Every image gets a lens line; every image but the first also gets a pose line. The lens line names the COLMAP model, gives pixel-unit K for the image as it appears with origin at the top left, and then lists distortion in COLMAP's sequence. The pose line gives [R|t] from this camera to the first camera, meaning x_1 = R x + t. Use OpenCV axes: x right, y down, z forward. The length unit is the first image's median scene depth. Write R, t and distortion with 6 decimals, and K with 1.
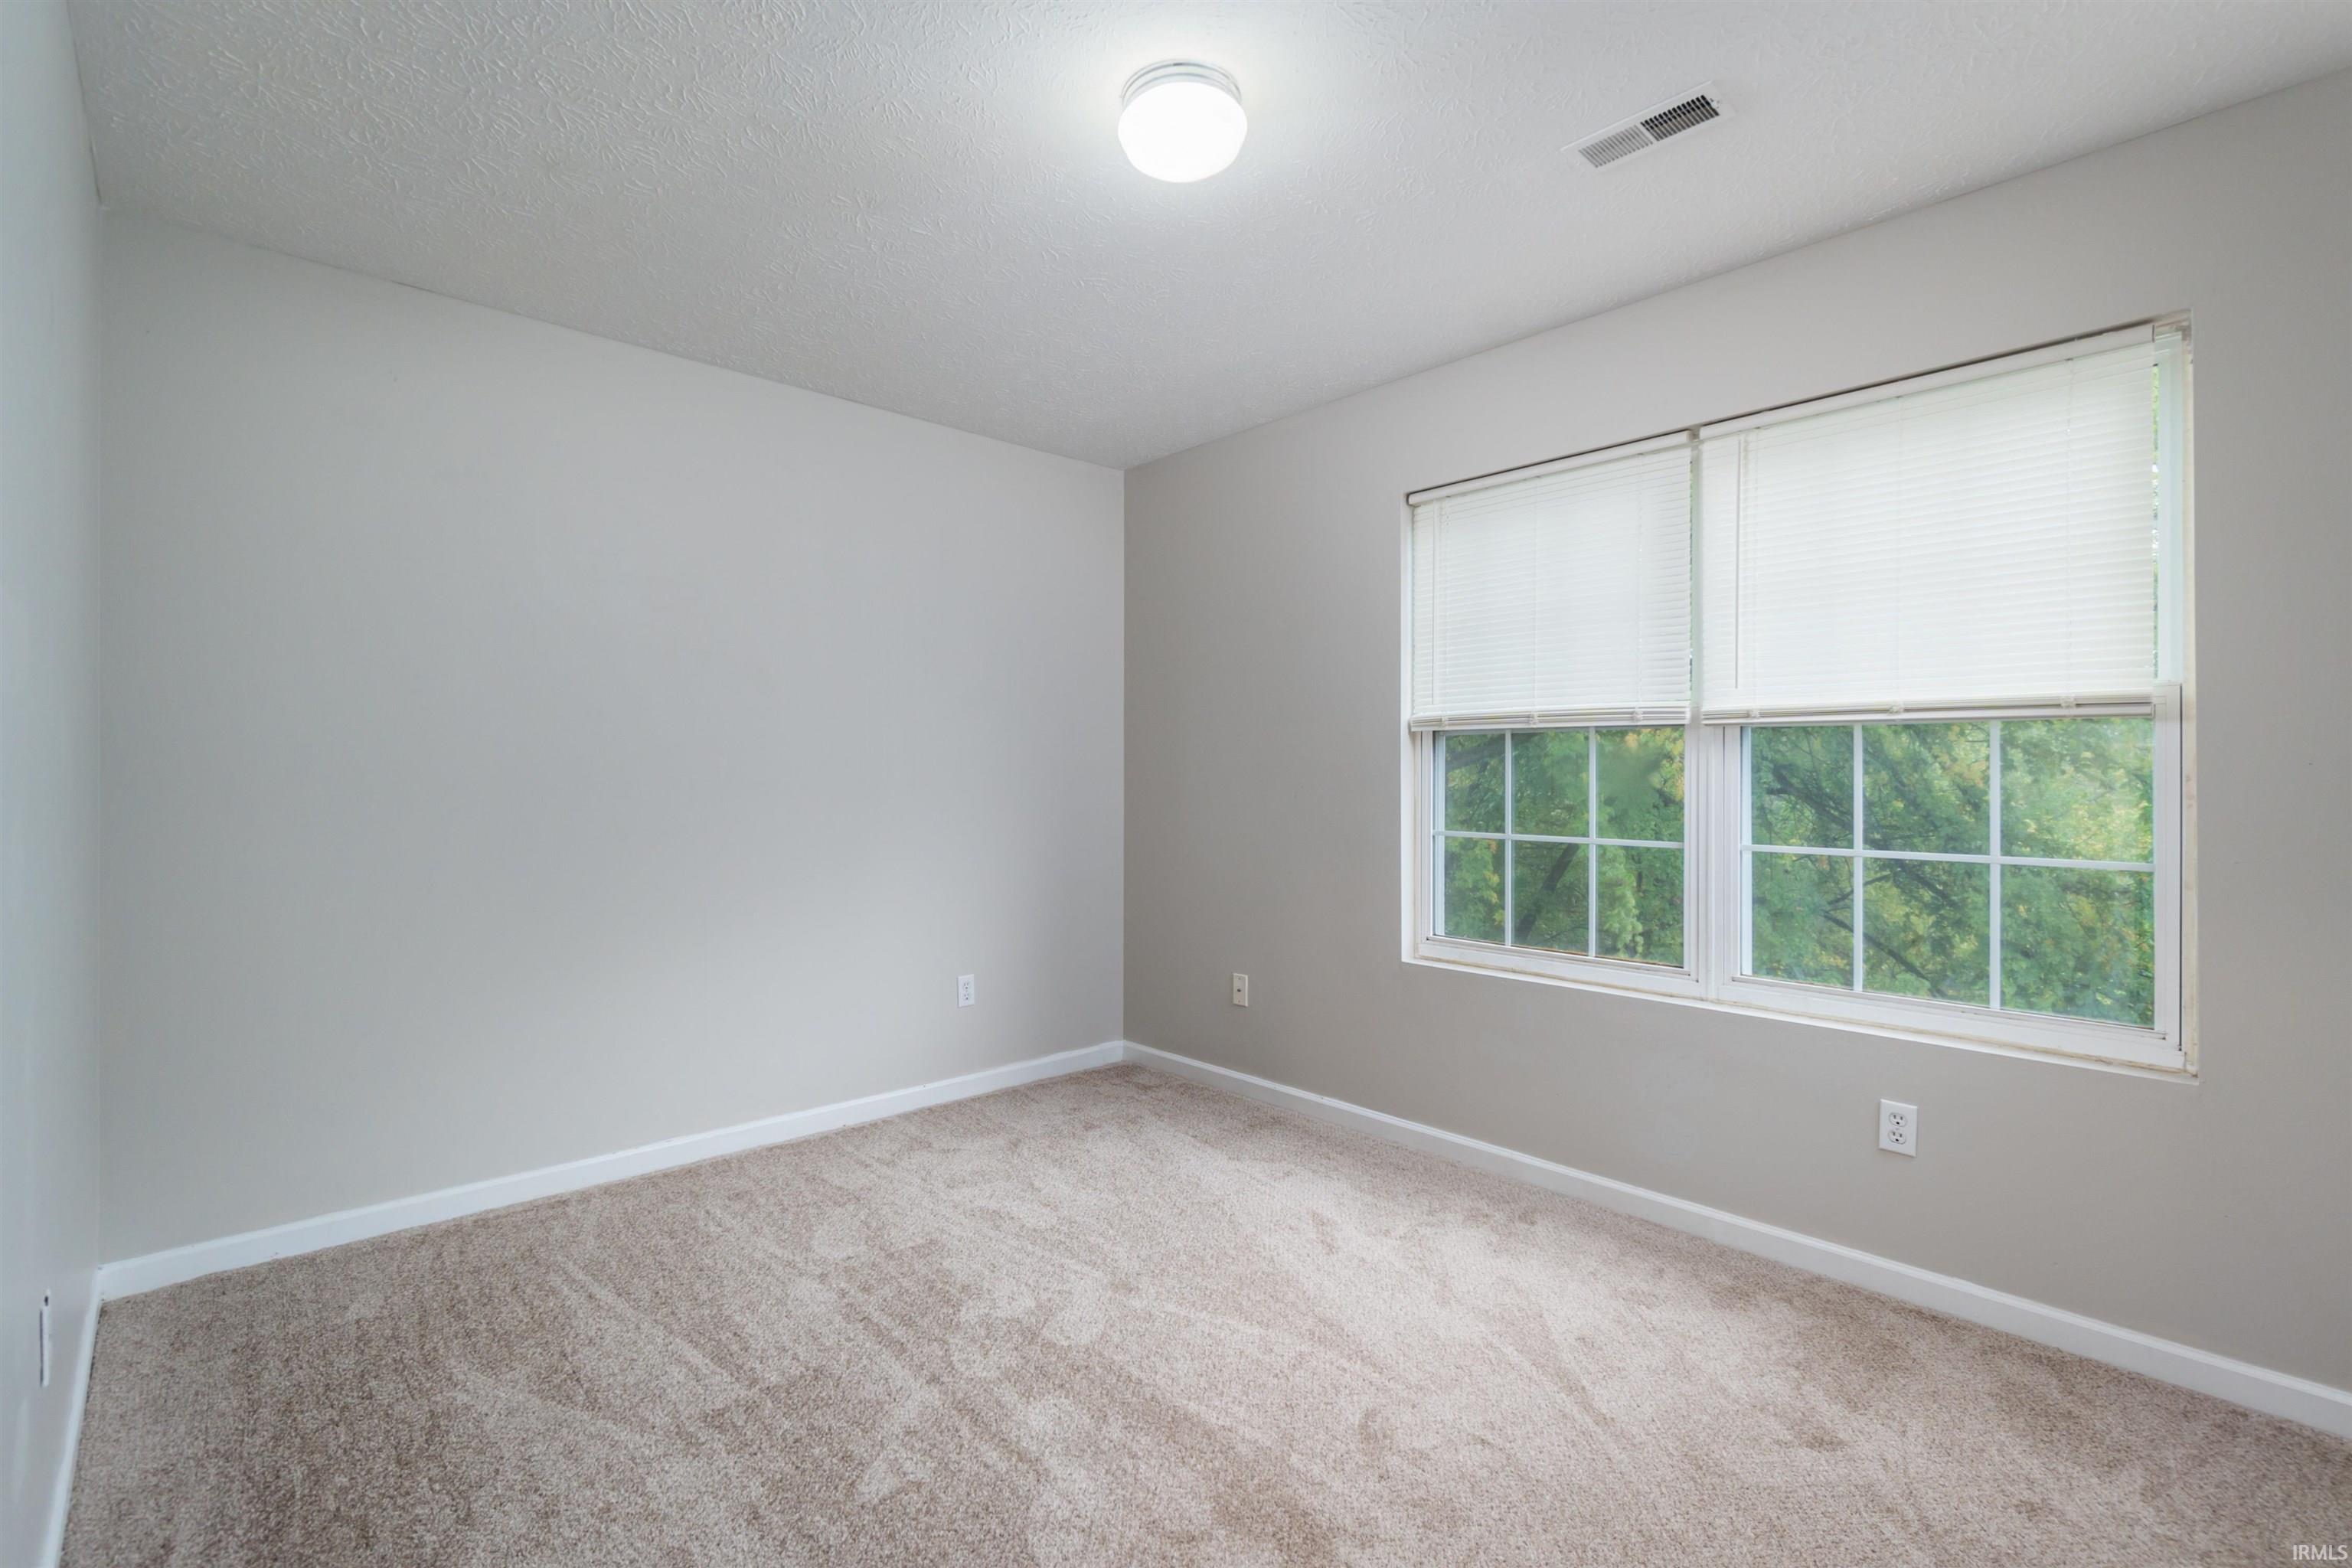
lens RADIAL K [[1061.9, 0, 1176.0], [0, 1061.9, 784.0], [0, 0, 1]] dist [-0.000129, -0.000014]
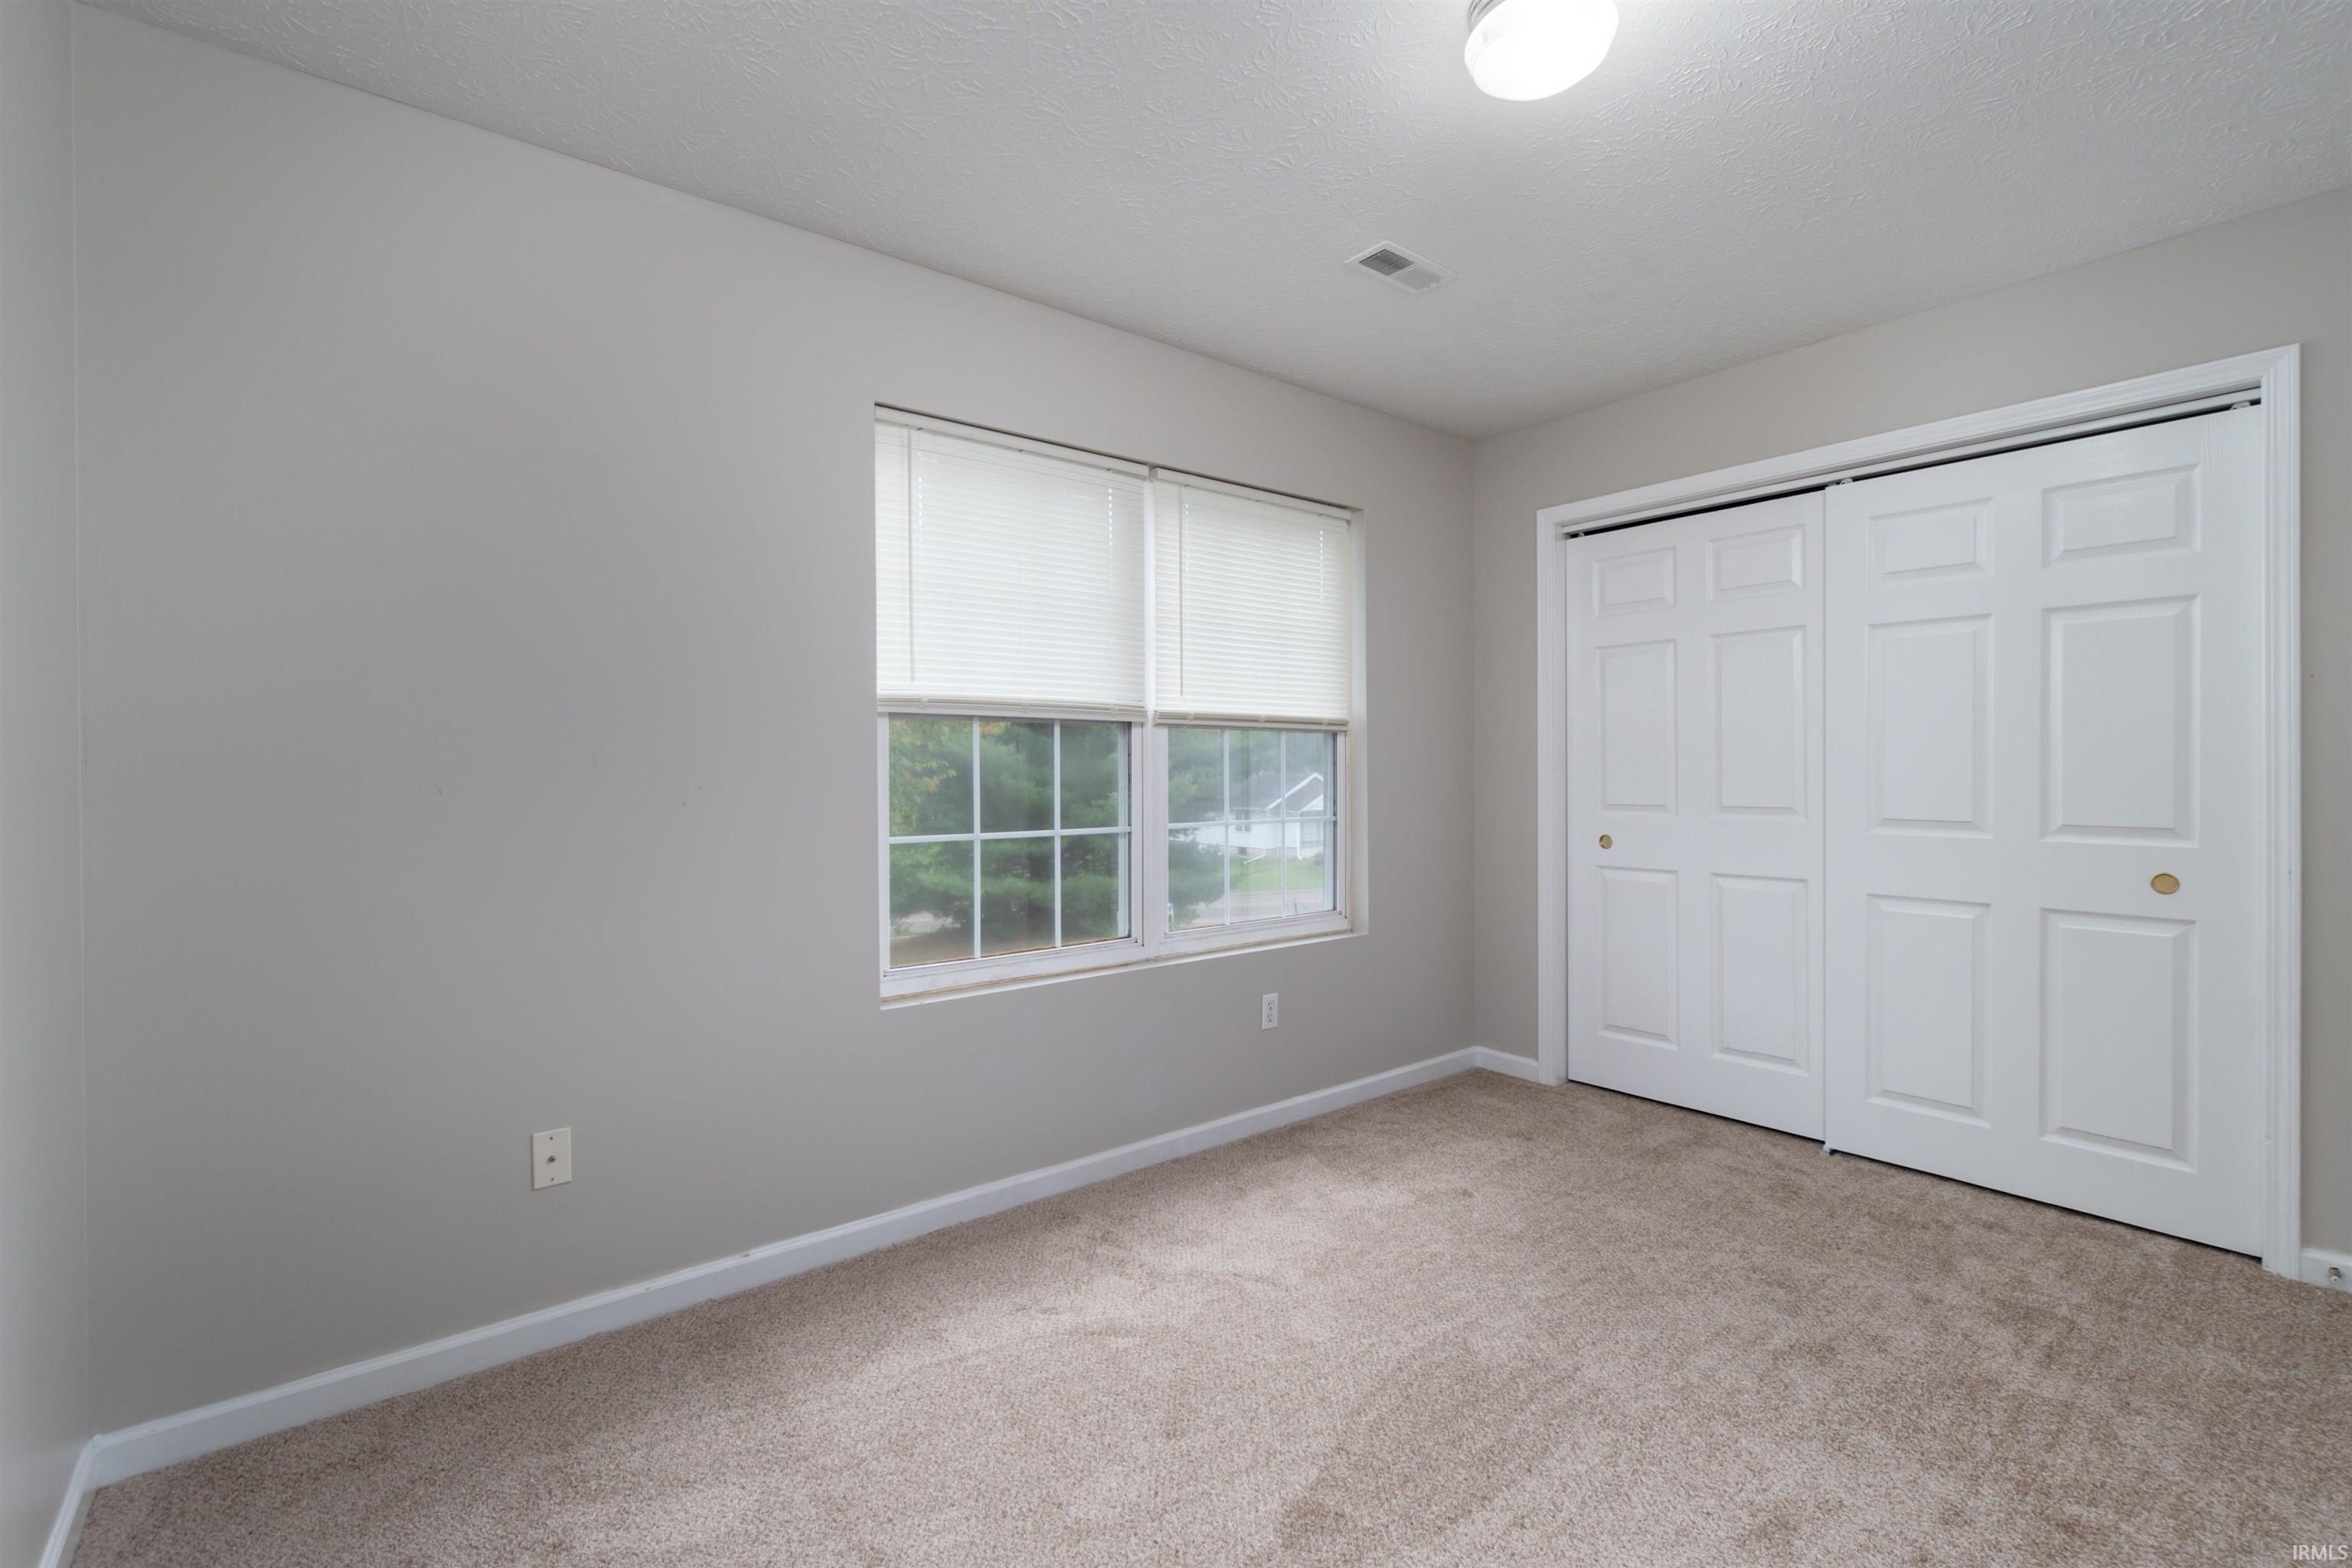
lens RADIAL K [[1061.9, 0, 1176.0], [0, 1061.9, 784.0], [0, 0, 1]] dist [-0.000129, -0.000014]
pose [[0.046501, -0.007250, 0.998892, -0.599920], [0.013380, 0.999888, 0.006634, 0.003138], [-0.998829, 0.013057, 0.046593, 0.834676]]
